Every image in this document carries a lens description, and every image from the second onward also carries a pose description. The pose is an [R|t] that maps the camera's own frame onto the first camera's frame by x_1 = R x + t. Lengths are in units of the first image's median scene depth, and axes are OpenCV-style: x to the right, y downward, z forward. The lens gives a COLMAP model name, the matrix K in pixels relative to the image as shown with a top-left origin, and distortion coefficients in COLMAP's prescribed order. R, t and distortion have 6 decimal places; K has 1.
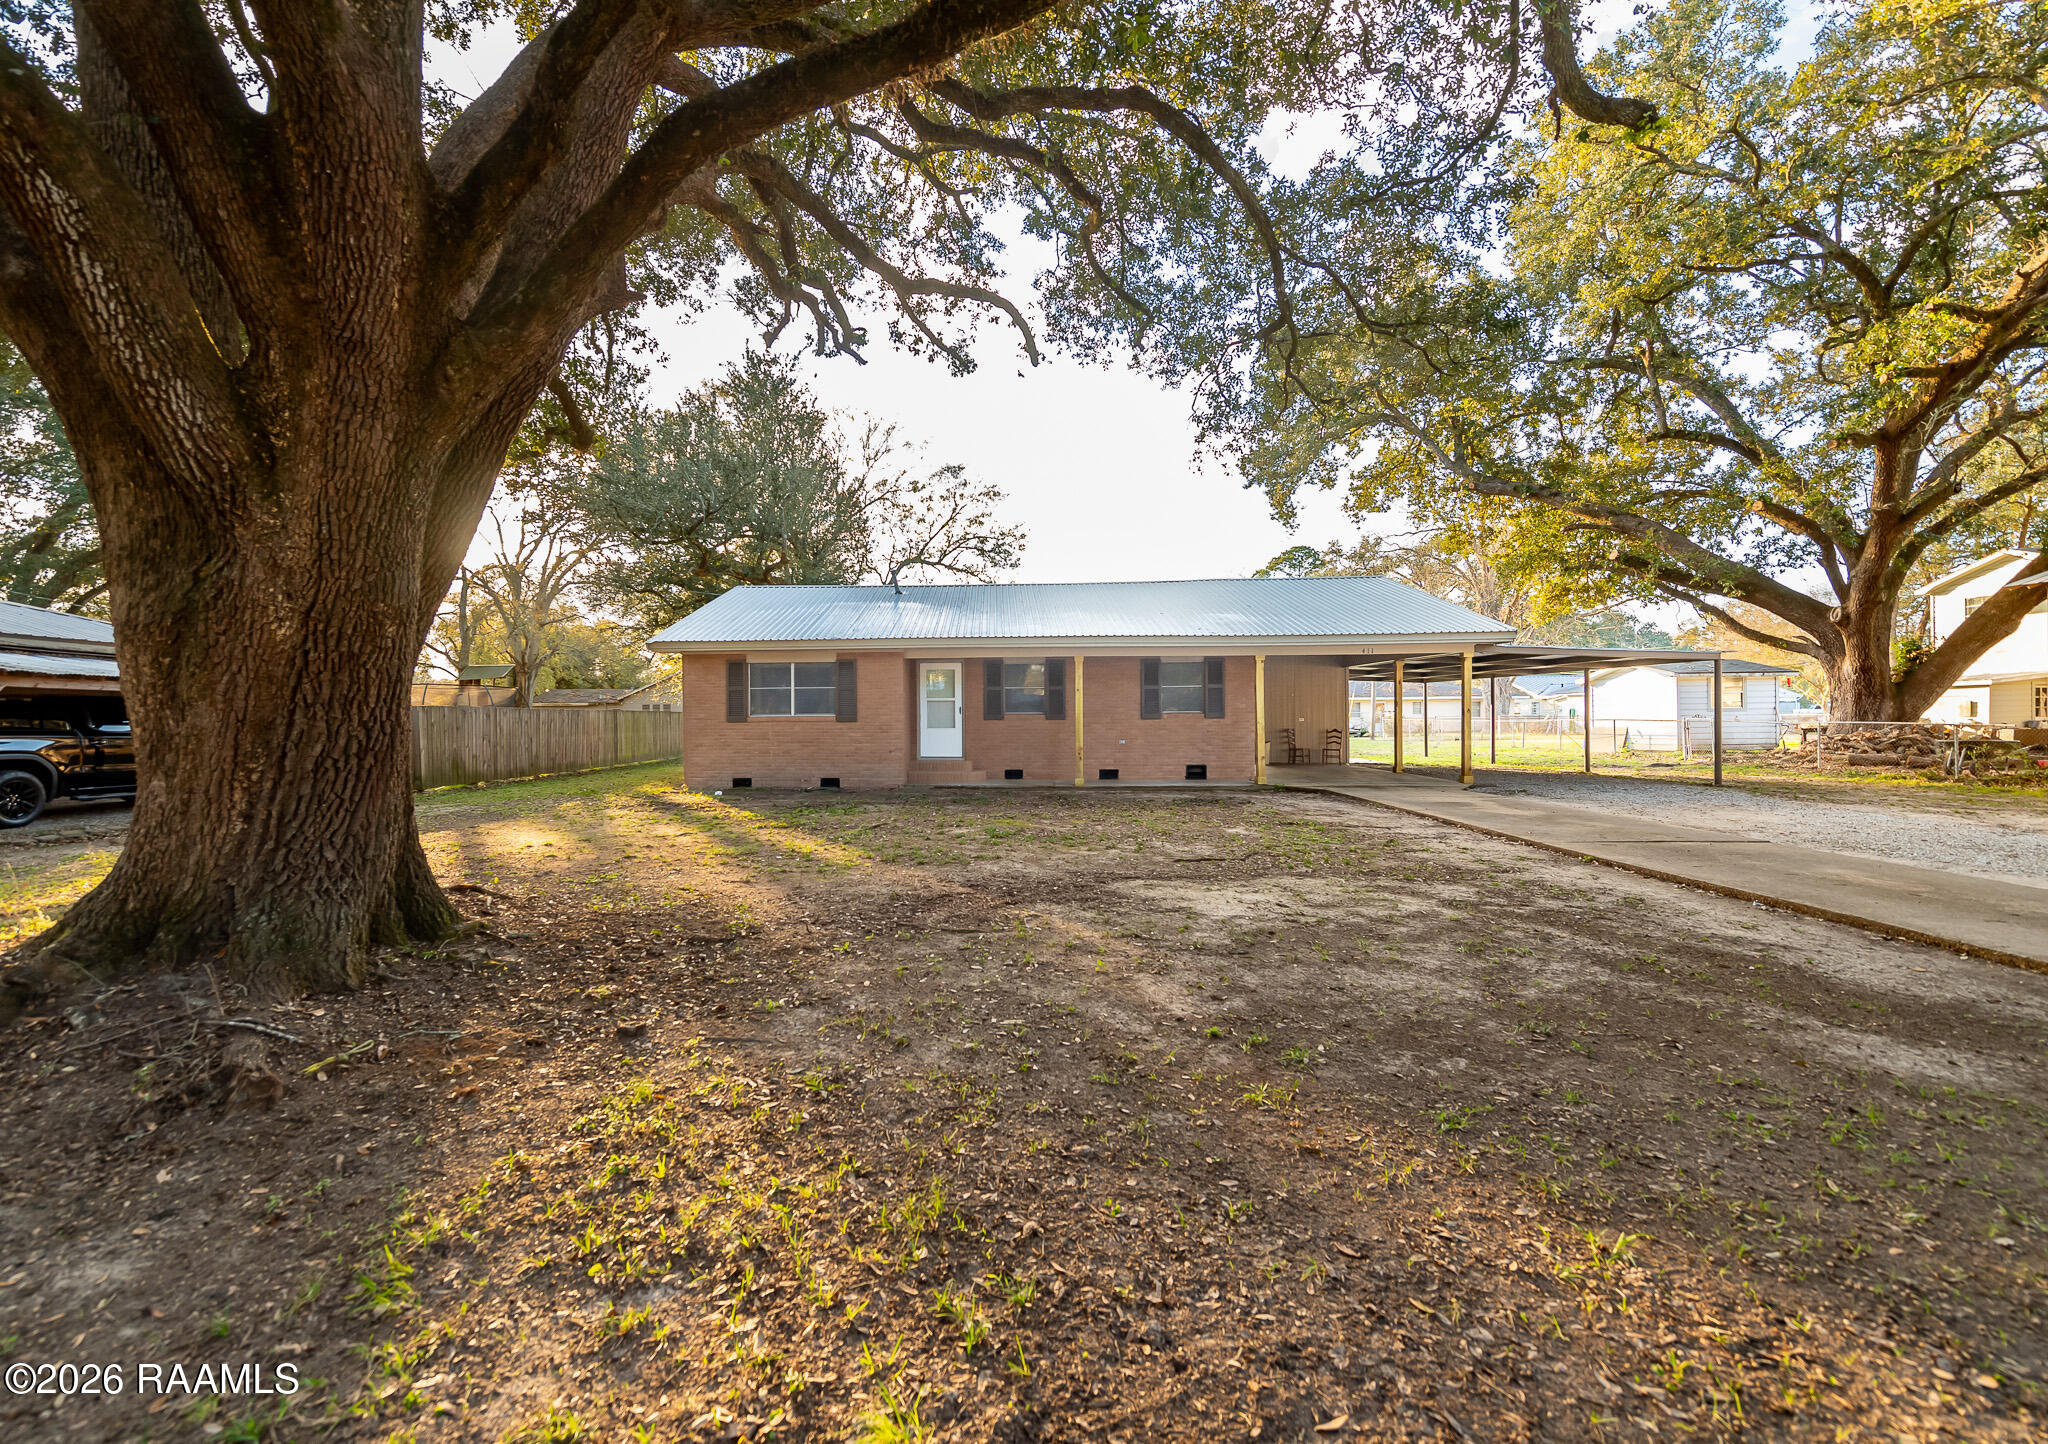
lens RADIAL K [[865.3, 0, 935.1], [0, 865.3, 719.9], [0, 0, 1]] dist [0.010413, -0.001536]
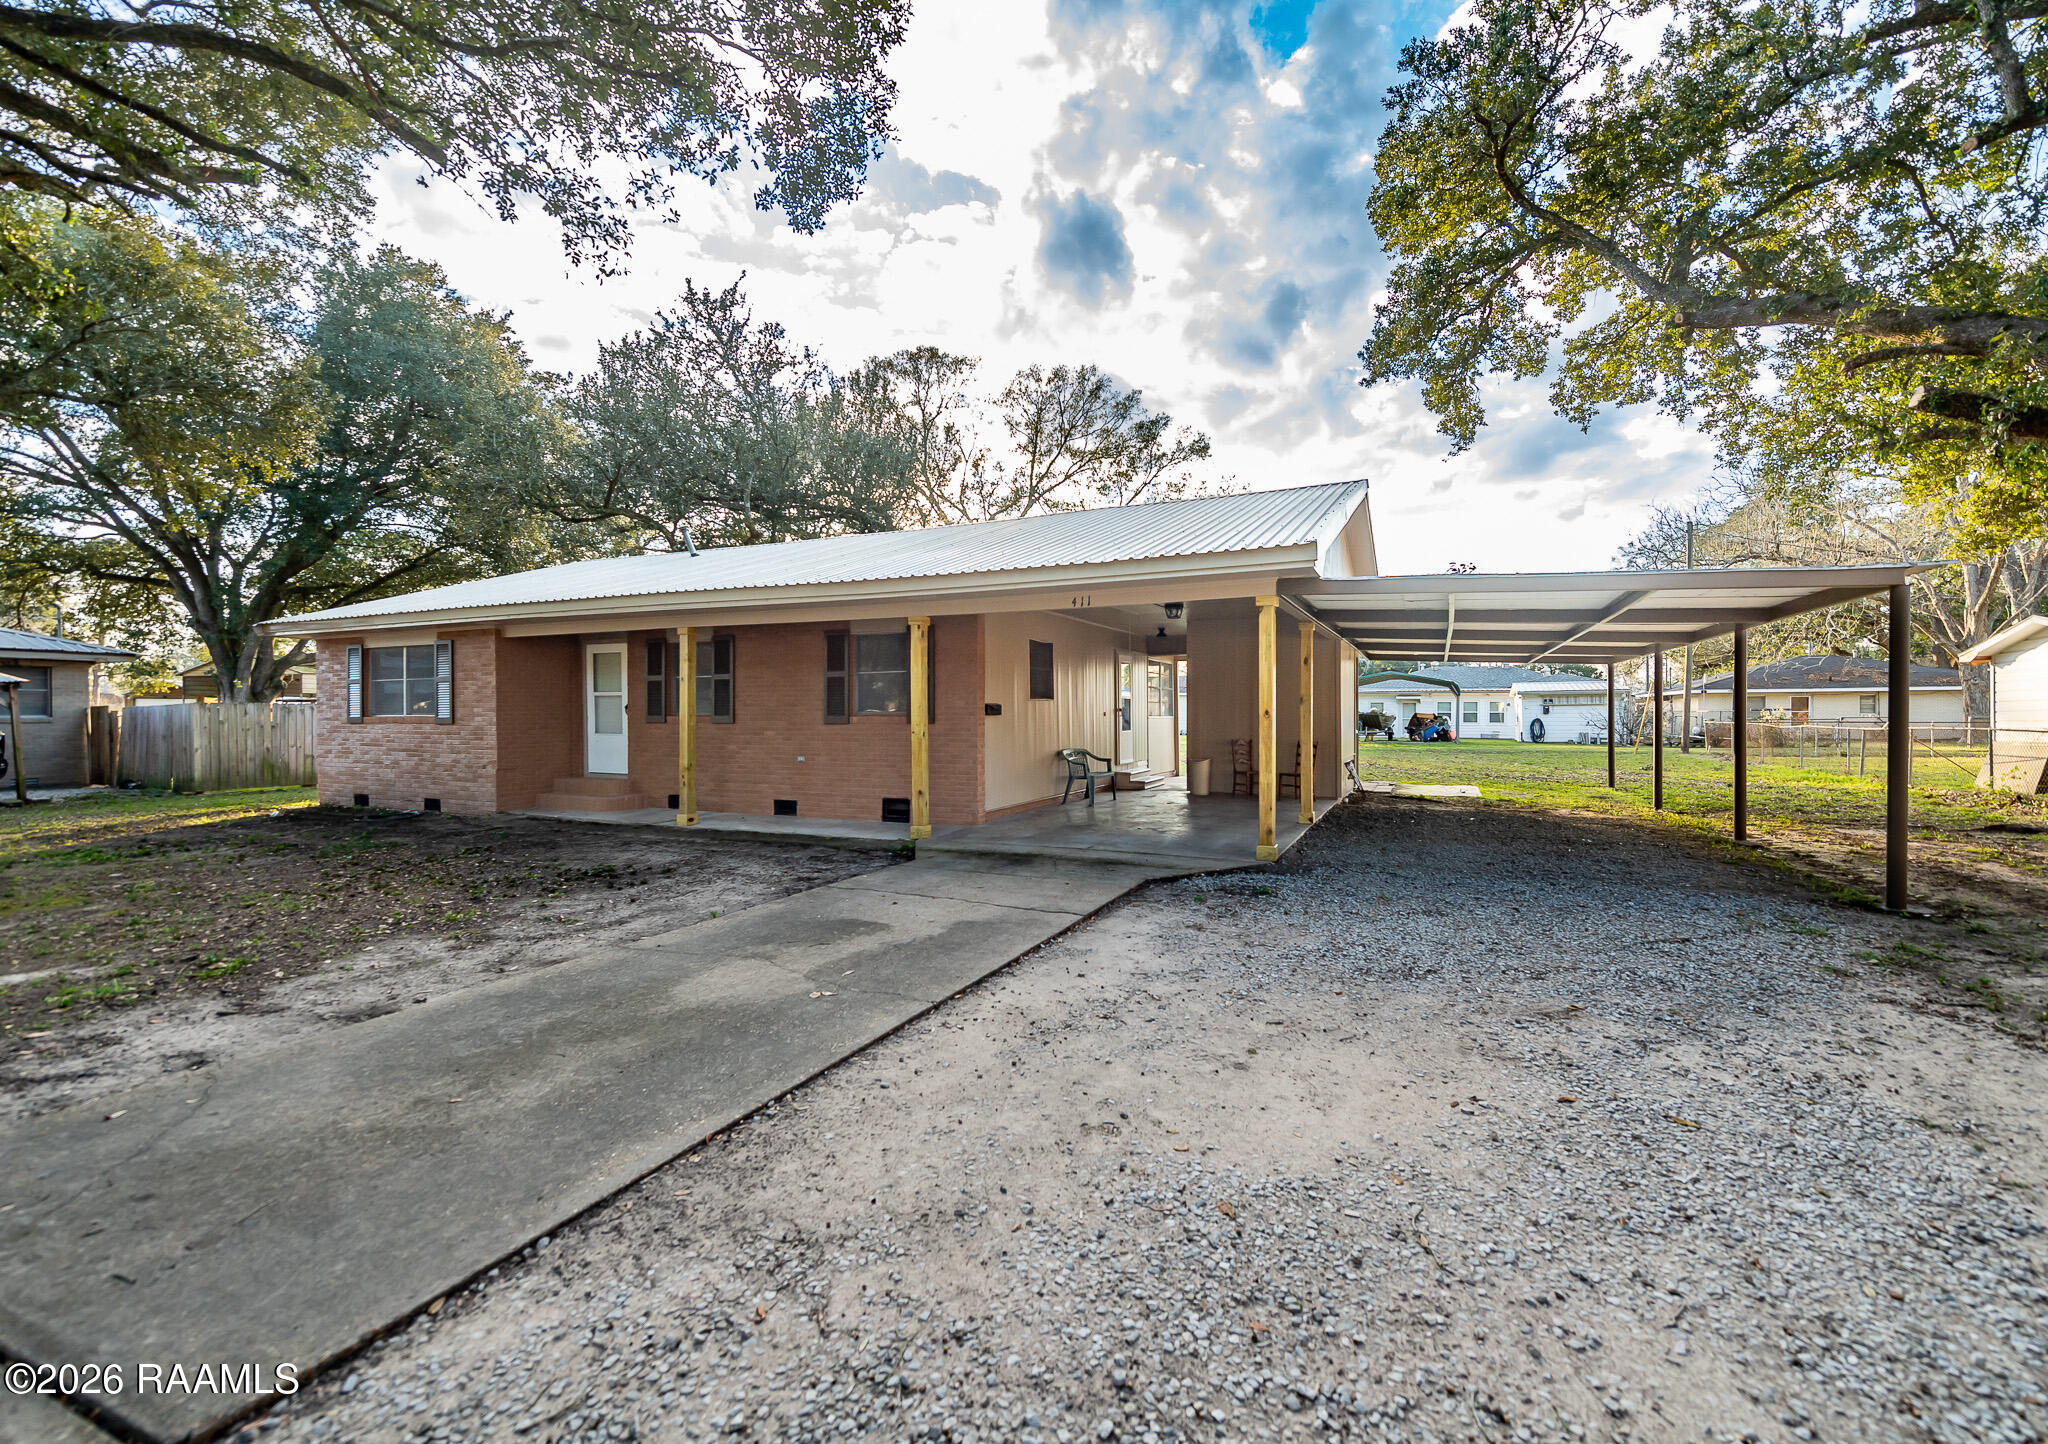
lens RADIAL K [[880.5, 0, 1024.0], [0, 880.5, 722.0], [0, 0, 1]] dist [0.010903, -0.000204]
pose [[0.942598, 0.009842, -0.333786, 1.960253], [-0.006540, 0.999918, 0.011016, -0.034079], [0.333867, -0.008201, 0.942585, 1.433309]]
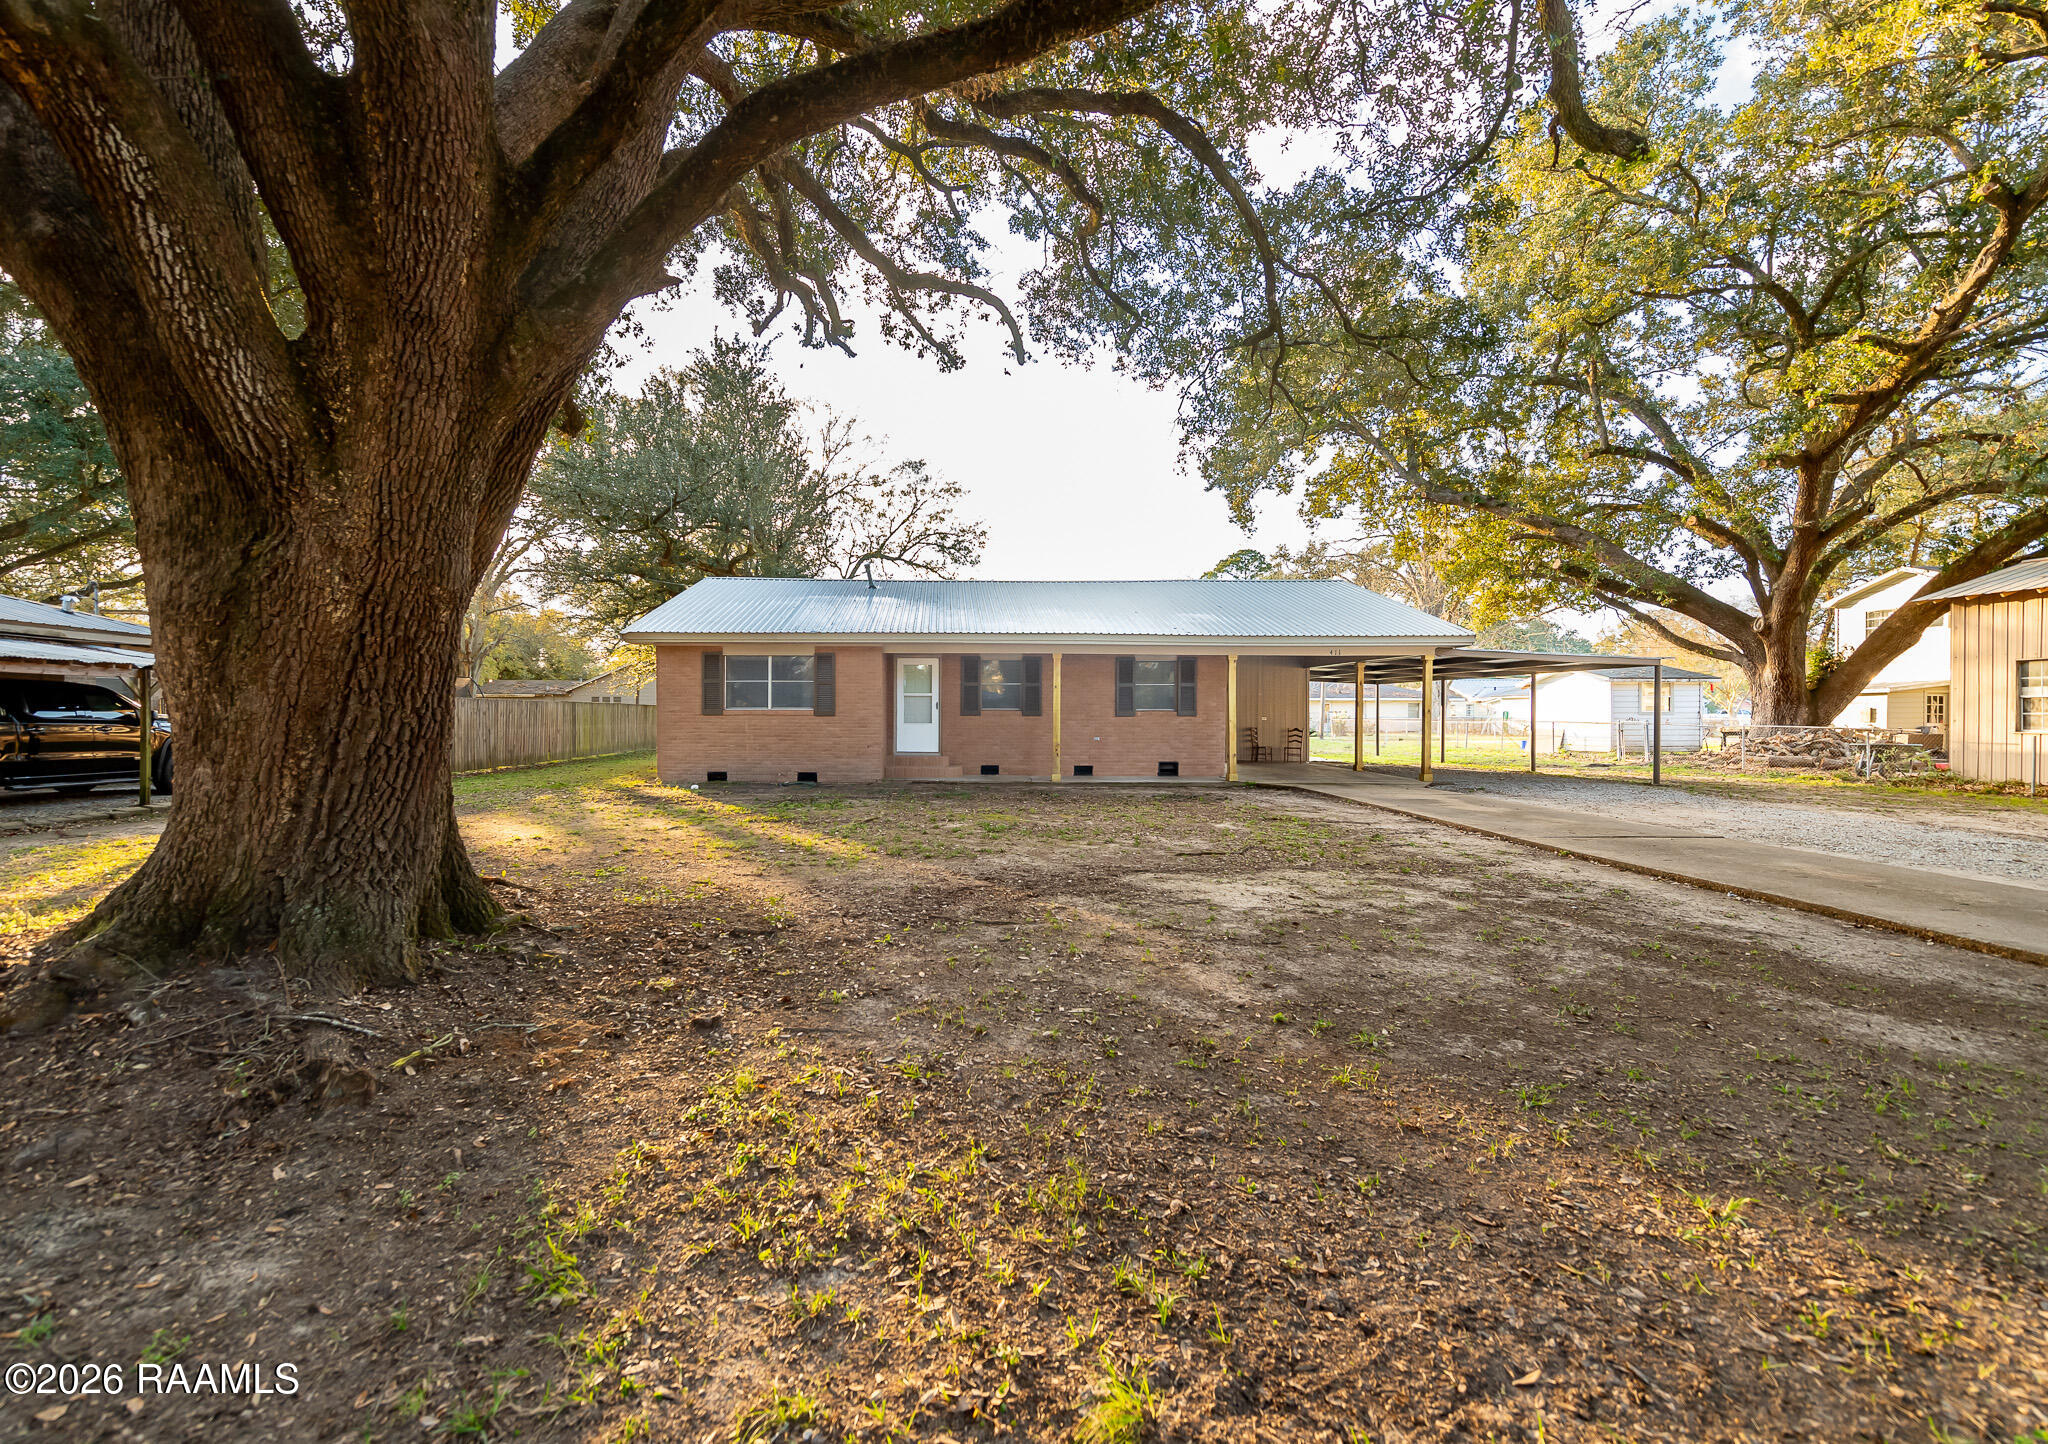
lens RADIAL K [[865.3, 0, 935.1], [0, 865.3, 719.9], [0, 0, 1]] dist [0.010413, -0.001536]
pose [[0.998177, 0.010249, 0.059474, -0.110456], [-0.010528, 0.999935, 0.004368, 0.003587], [-0.059425, -0.004986, 0.998220, -0.003665]]
